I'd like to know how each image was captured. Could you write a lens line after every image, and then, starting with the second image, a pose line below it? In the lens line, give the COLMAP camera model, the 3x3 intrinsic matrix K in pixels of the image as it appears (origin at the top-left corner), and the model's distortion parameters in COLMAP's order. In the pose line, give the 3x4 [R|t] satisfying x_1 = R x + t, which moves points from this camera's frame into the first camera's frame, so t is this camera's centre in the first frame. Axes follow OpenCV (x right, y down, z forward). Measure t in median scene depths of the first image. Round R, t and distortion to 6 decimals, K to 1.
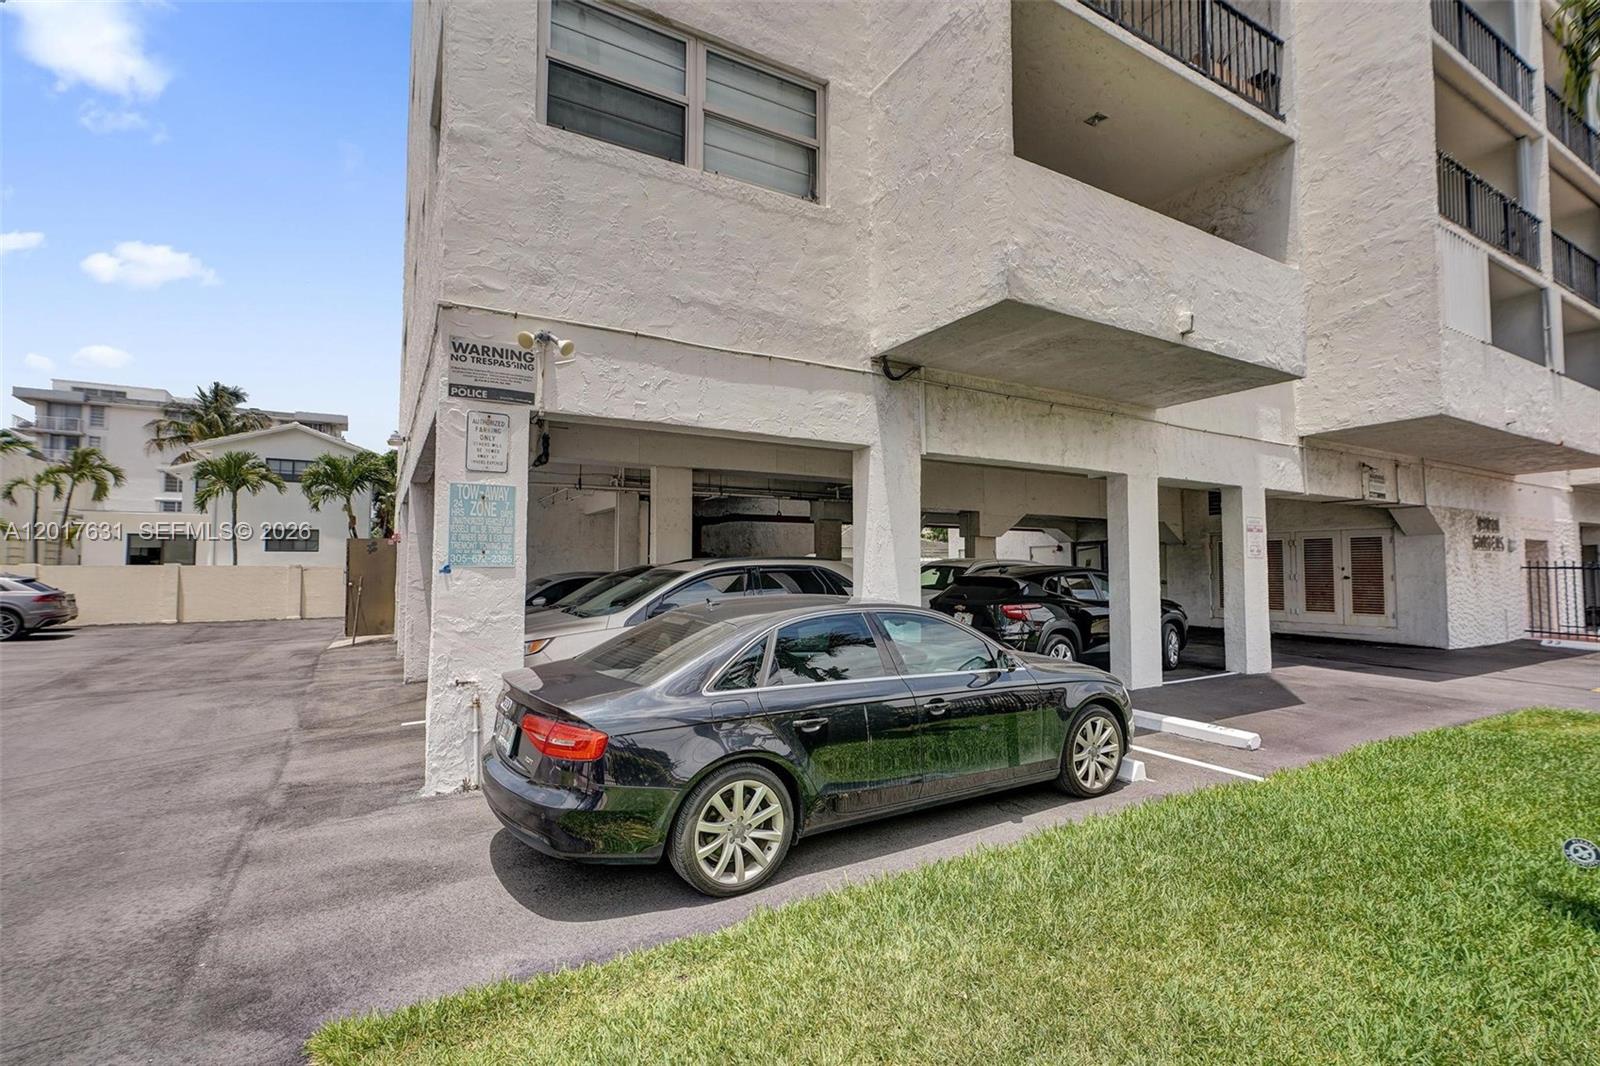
lens RADIAL K [[711.5, 0, 792.3], [0, 711.5, 525.7], [0, 0, 1]] dist [-0.000478, 0.004468]
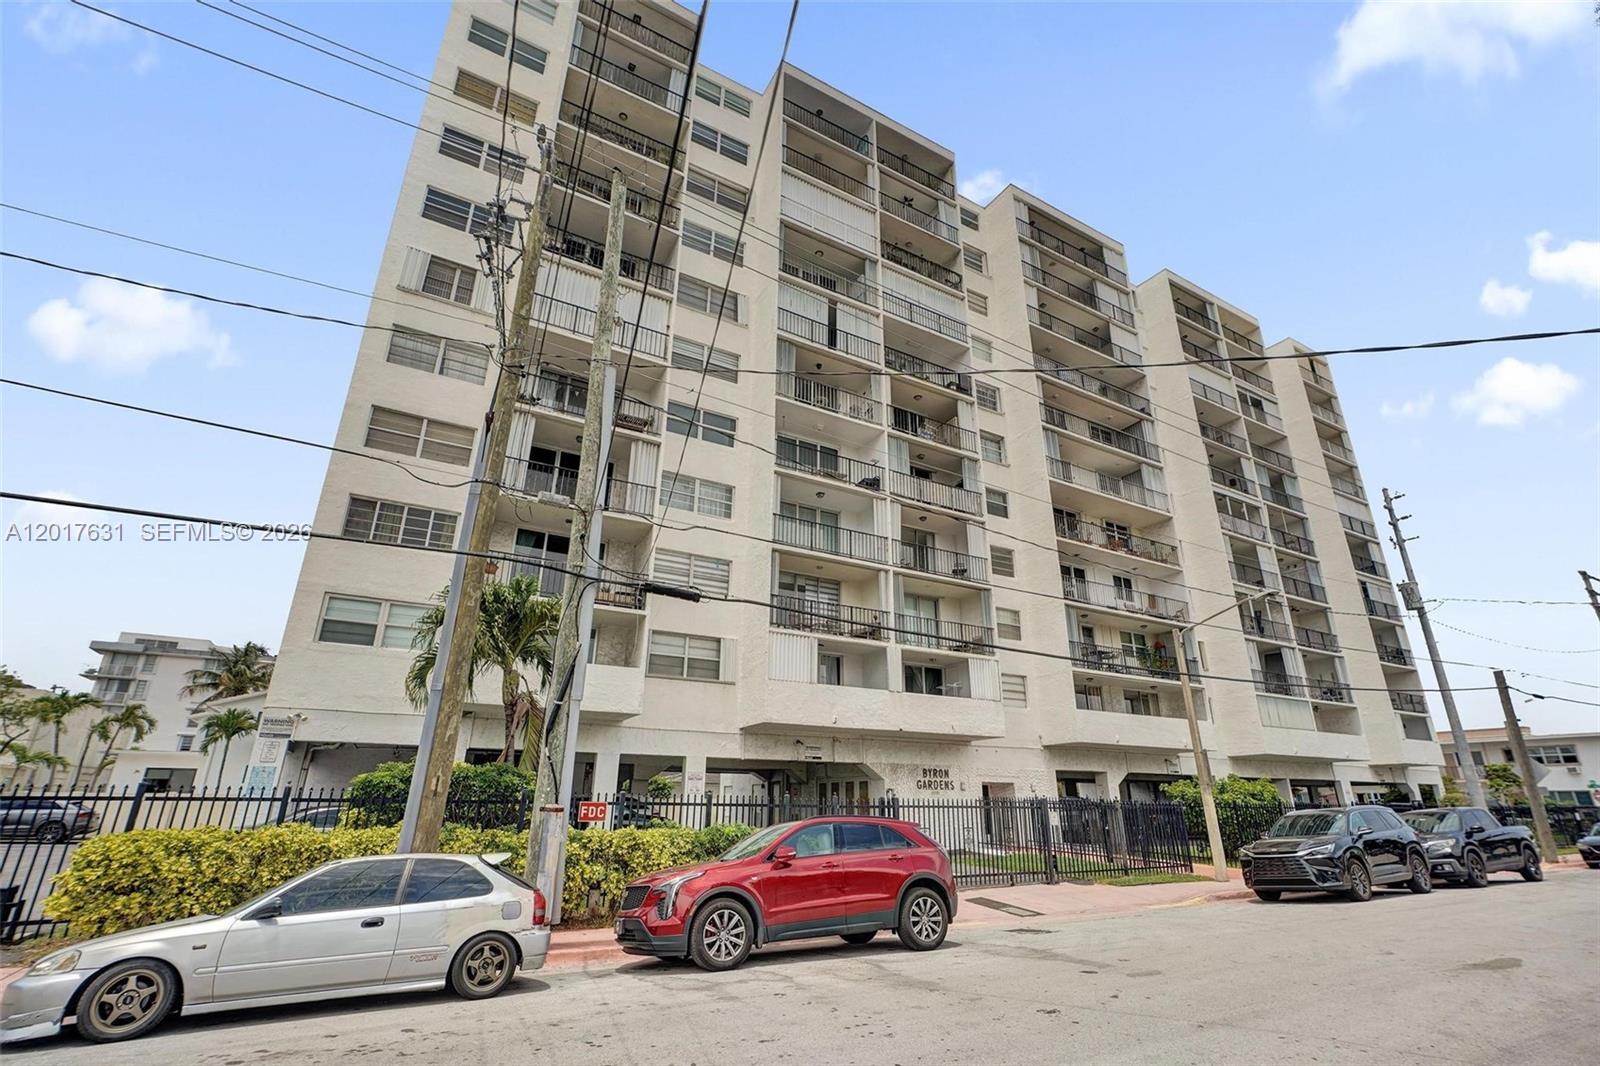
lens RADIAL K [[711.5, 0, 808.0], [0, 711.5, 544.7], [0, 0, 1]] dist [-0.000478, 0.004468]
pose [[0.999670, -0.000775, -0.025678, 0.356409], [-0.006534, 0.959001, -0.283328, -0.020780], [0.024845, 0.283402, 0.958679, -0.388372]]
